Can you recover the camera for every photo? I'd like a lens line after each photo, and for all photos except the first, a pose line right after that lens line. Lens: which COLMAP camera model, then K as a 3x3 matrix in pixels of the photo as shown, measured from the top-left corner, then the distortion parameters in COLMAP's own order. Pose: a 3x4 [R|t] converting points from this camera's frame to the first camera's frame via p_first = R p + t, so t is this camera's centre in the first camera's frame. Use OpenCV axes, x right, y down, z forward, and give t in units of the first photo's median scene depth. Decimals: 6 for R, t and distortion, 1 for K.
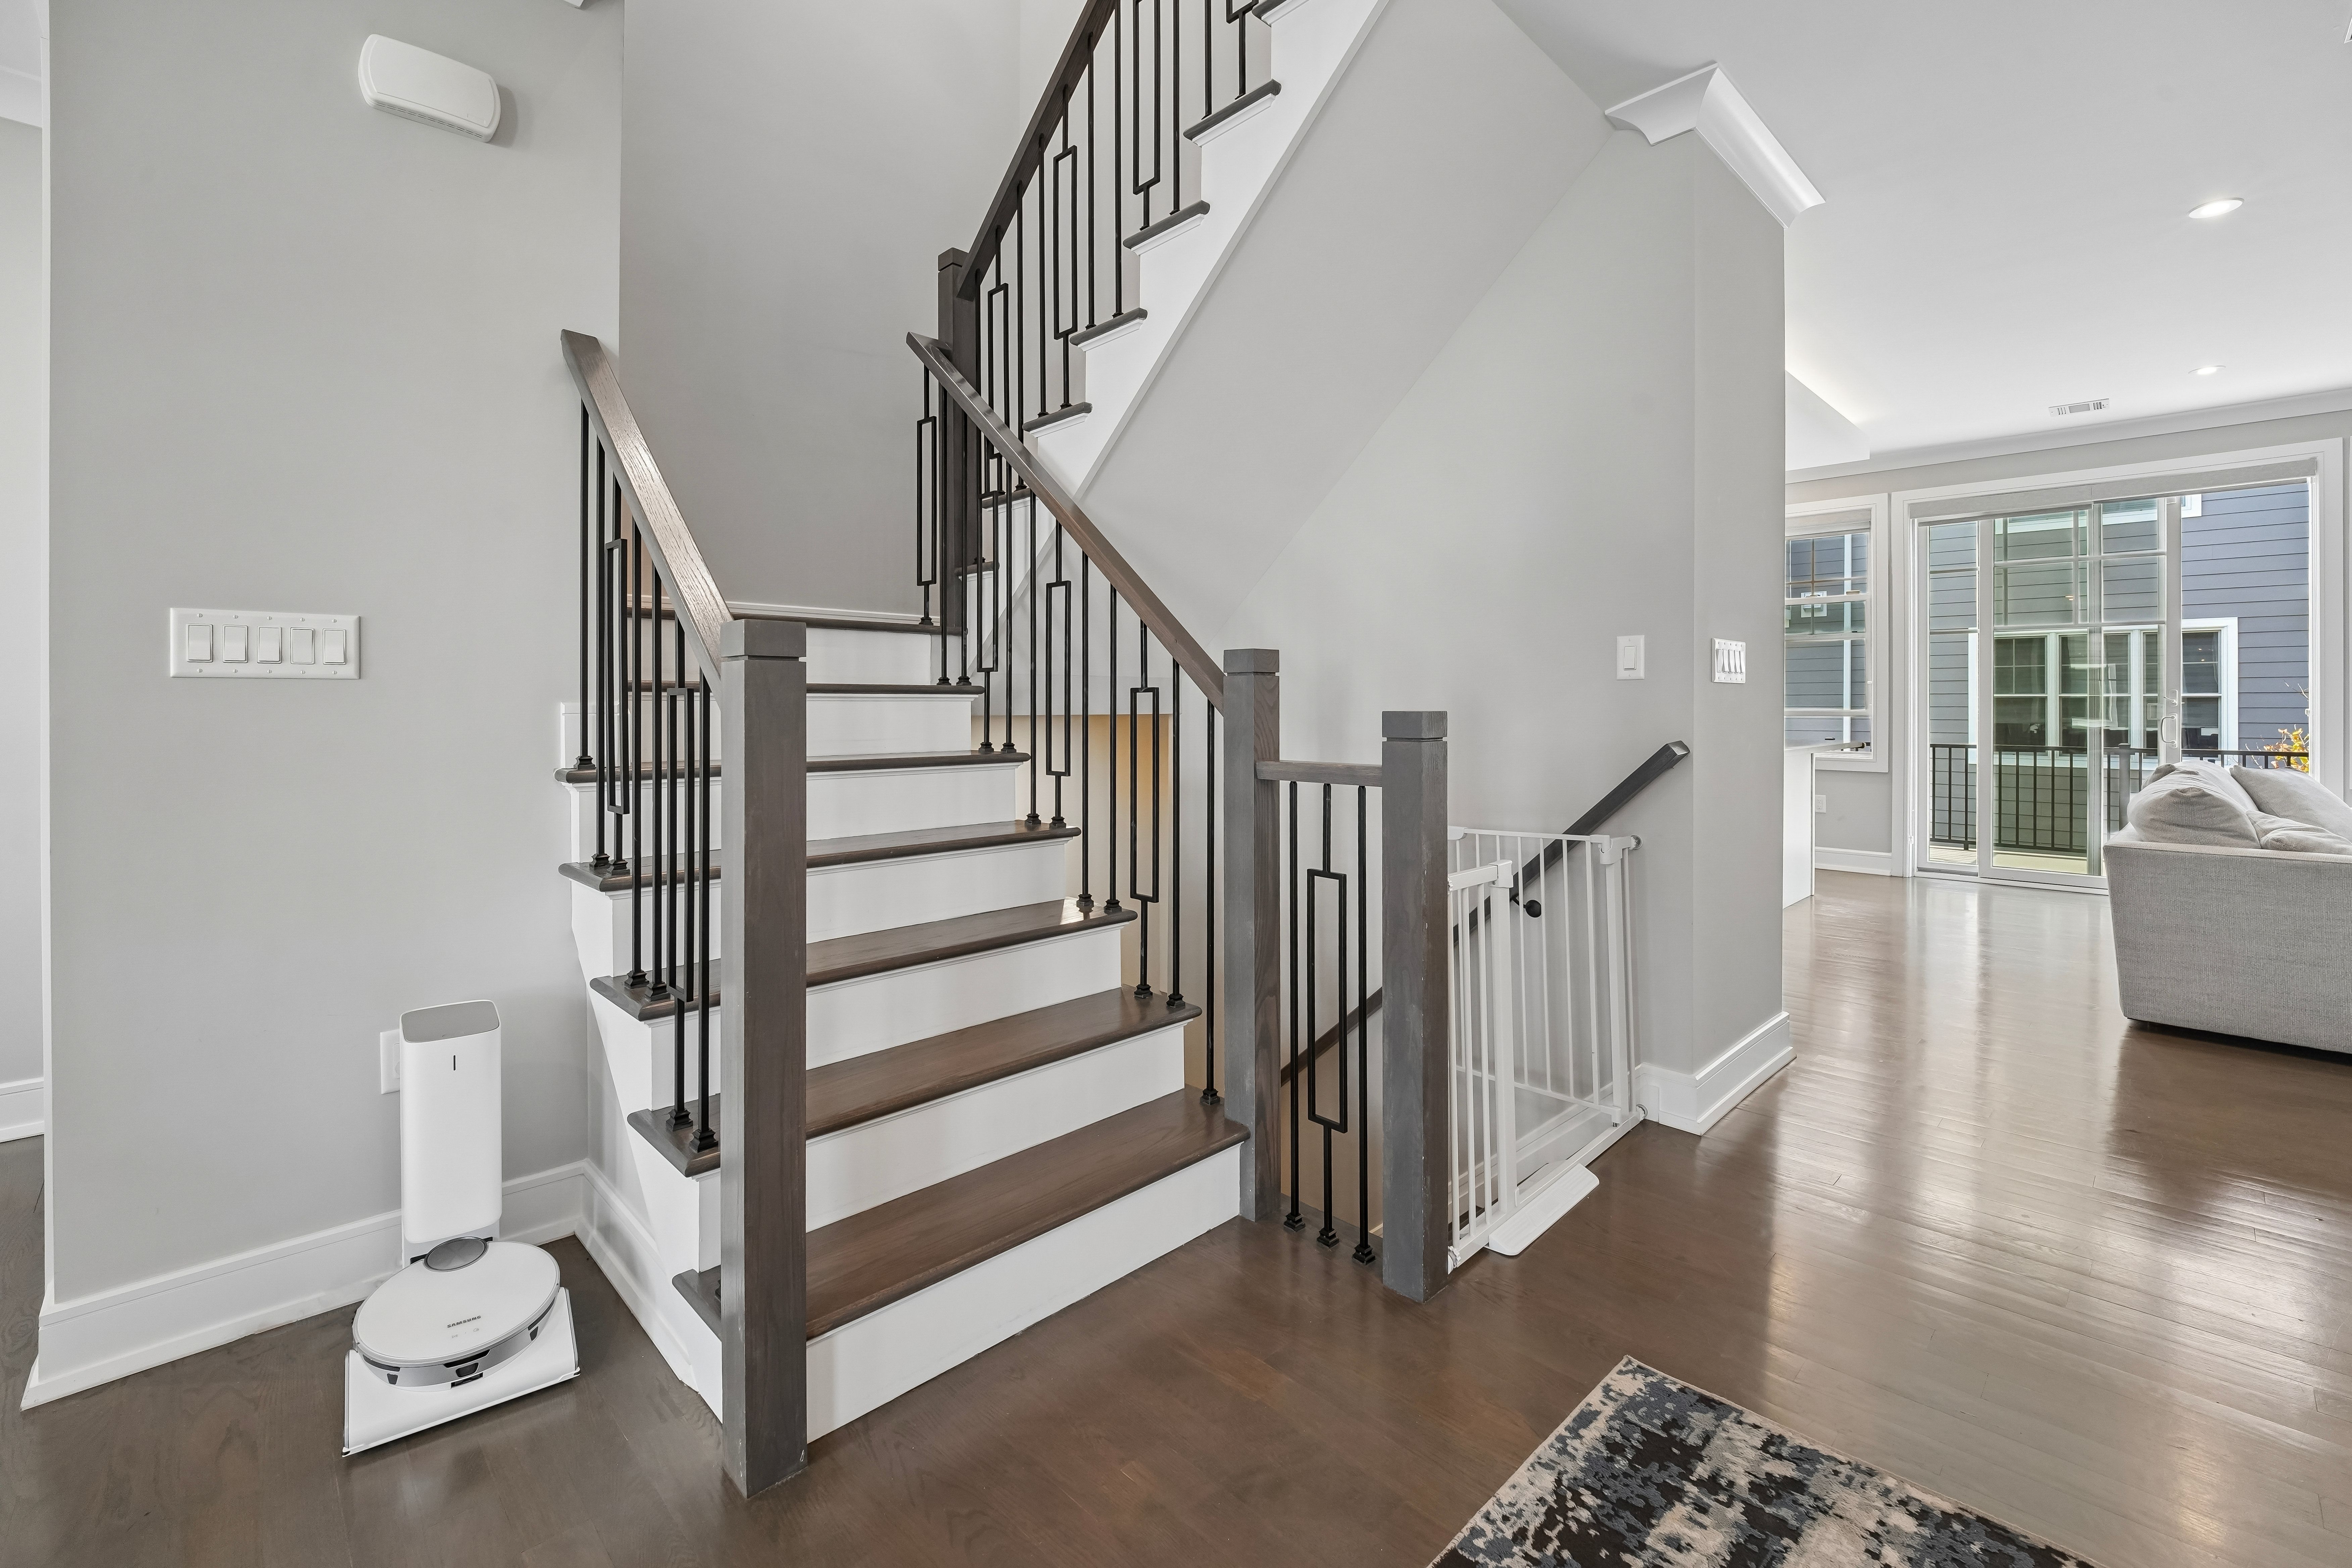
lens RADIAL K [[1017.8, 0, 1209.0], [0, 1017.8, 722.1], [0, 0, 1]] dist [-0.009452, -0.002936]
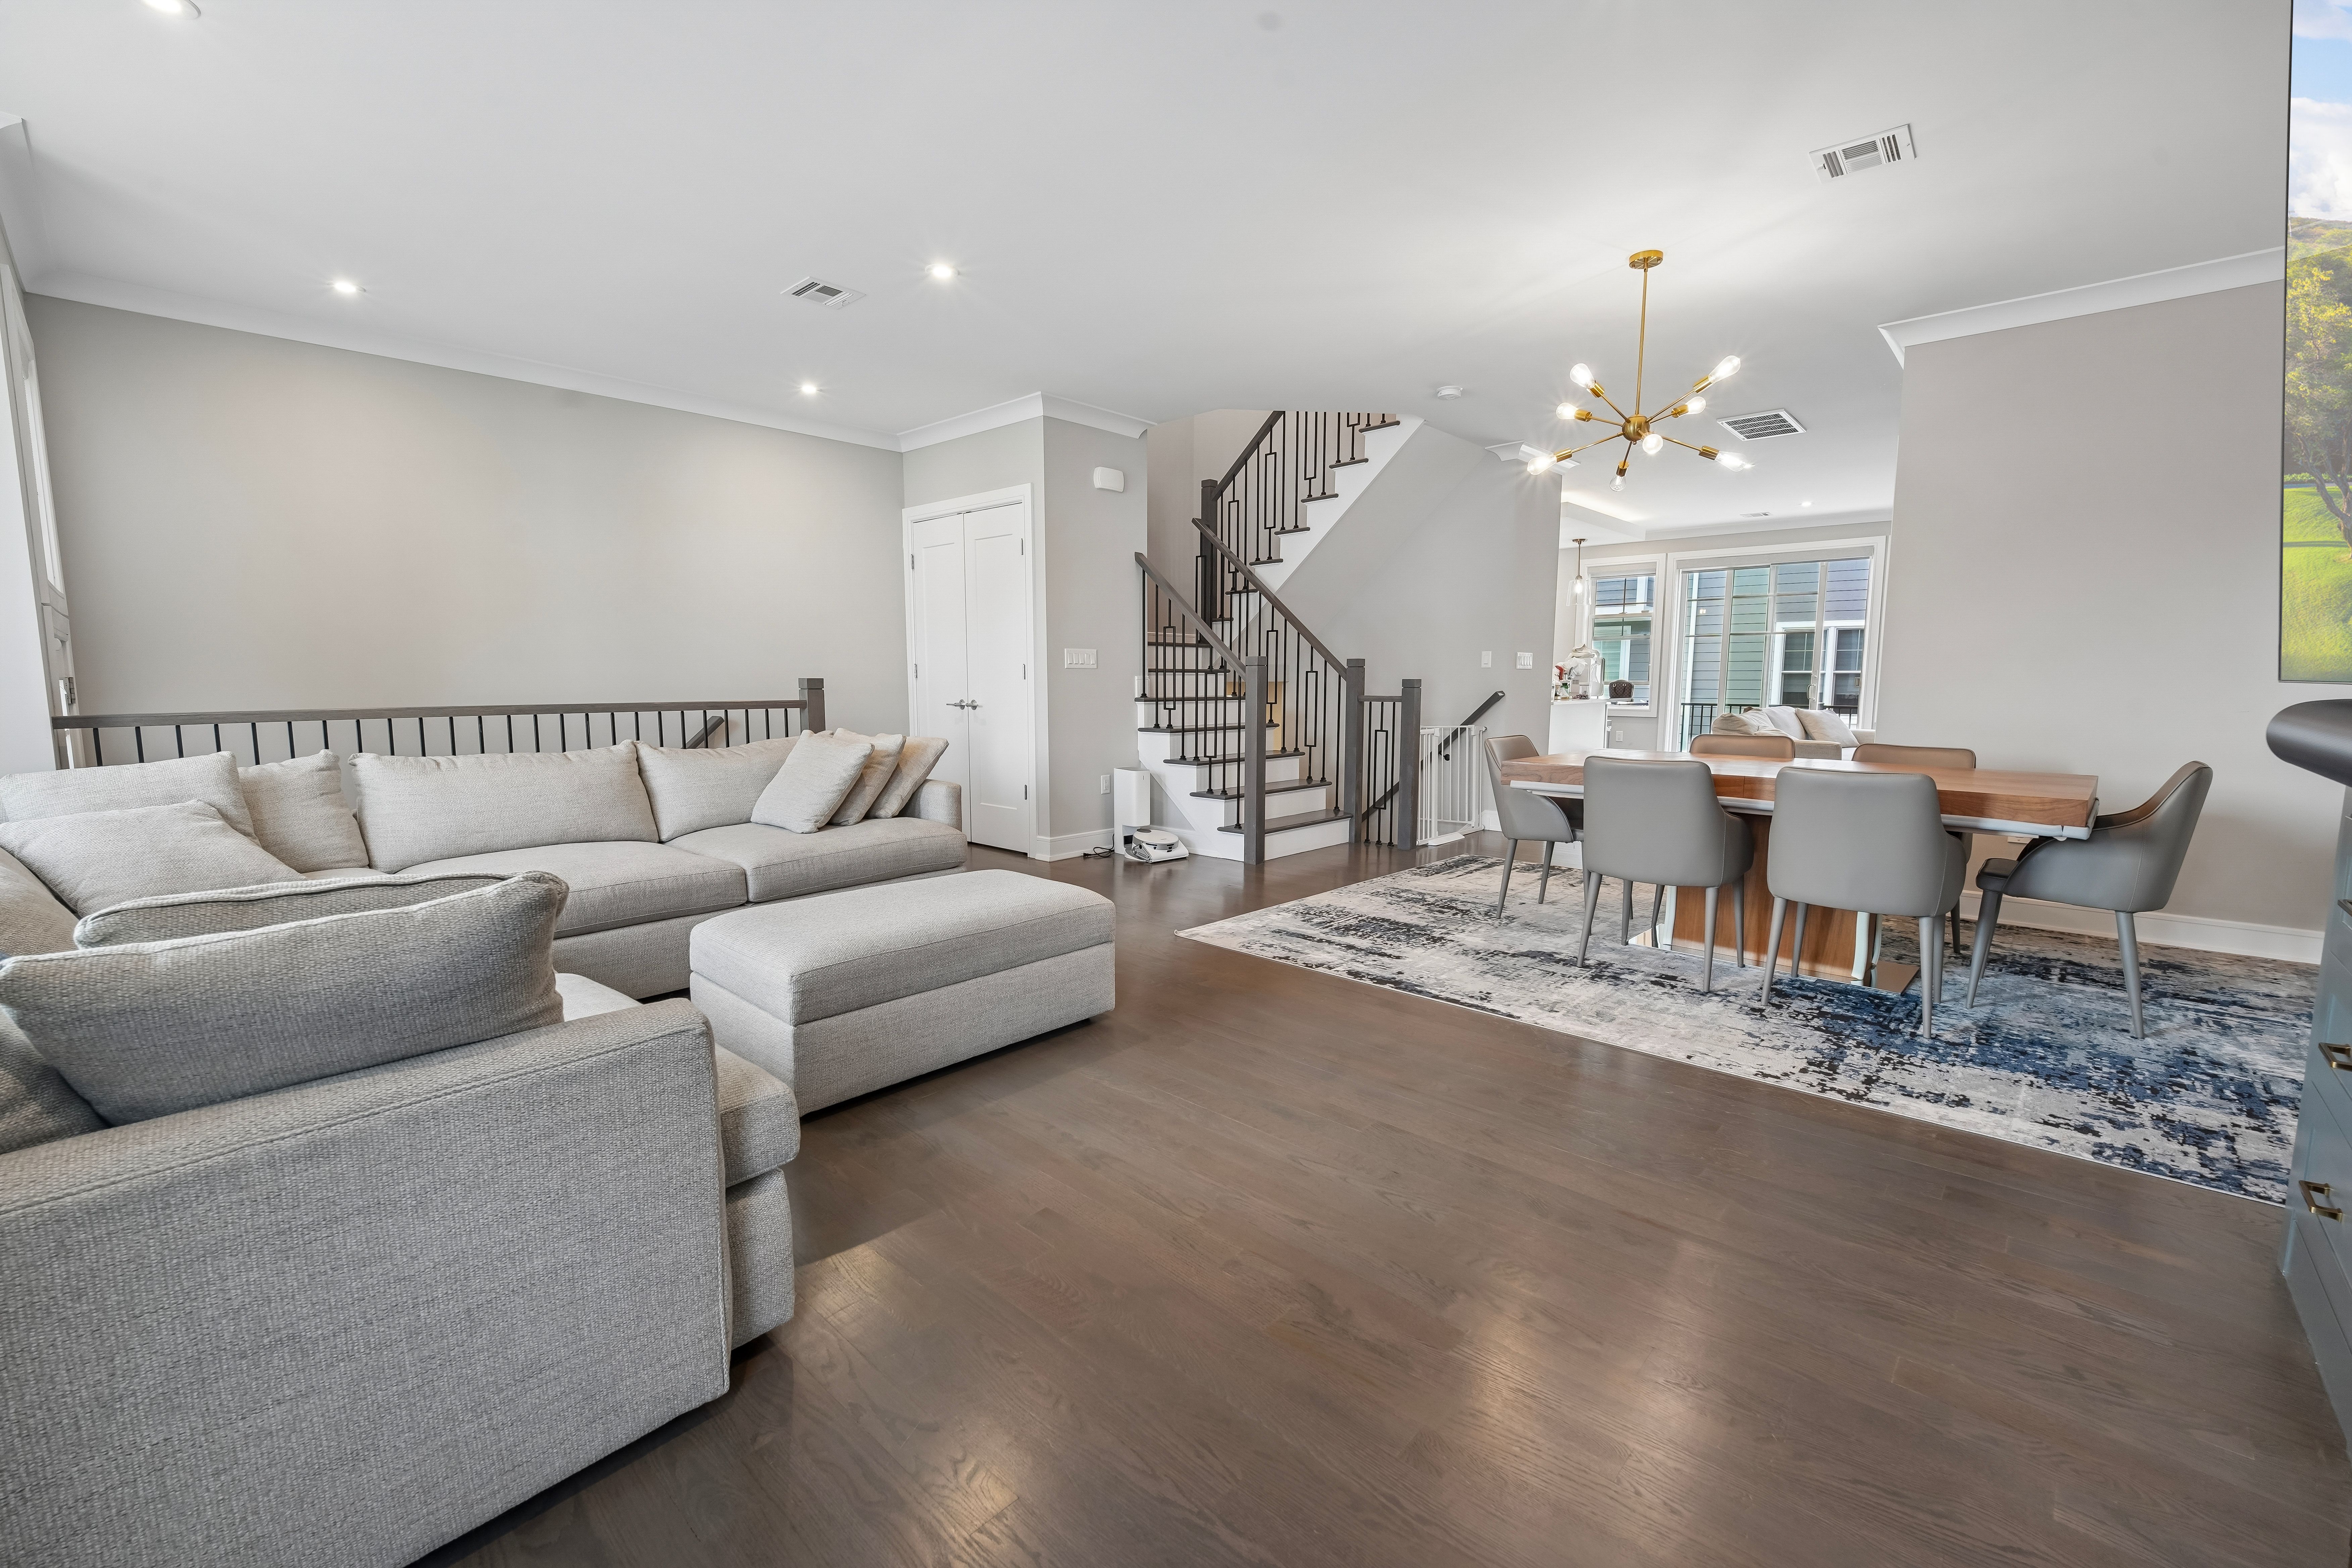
lens RADIAL K [[1017.8, 0, 1161.1], [0, 1017.8, 805.1], [0, 0, 1]] dist [-0.009452, -0.002936]
pose [[0.999812, 0.000549, 0.019391, -0.529944], [-0.002653, 0.994073, 0.108678, 0.030472], [-0.019217, -0.108709, 0.993888, -1.815578]]
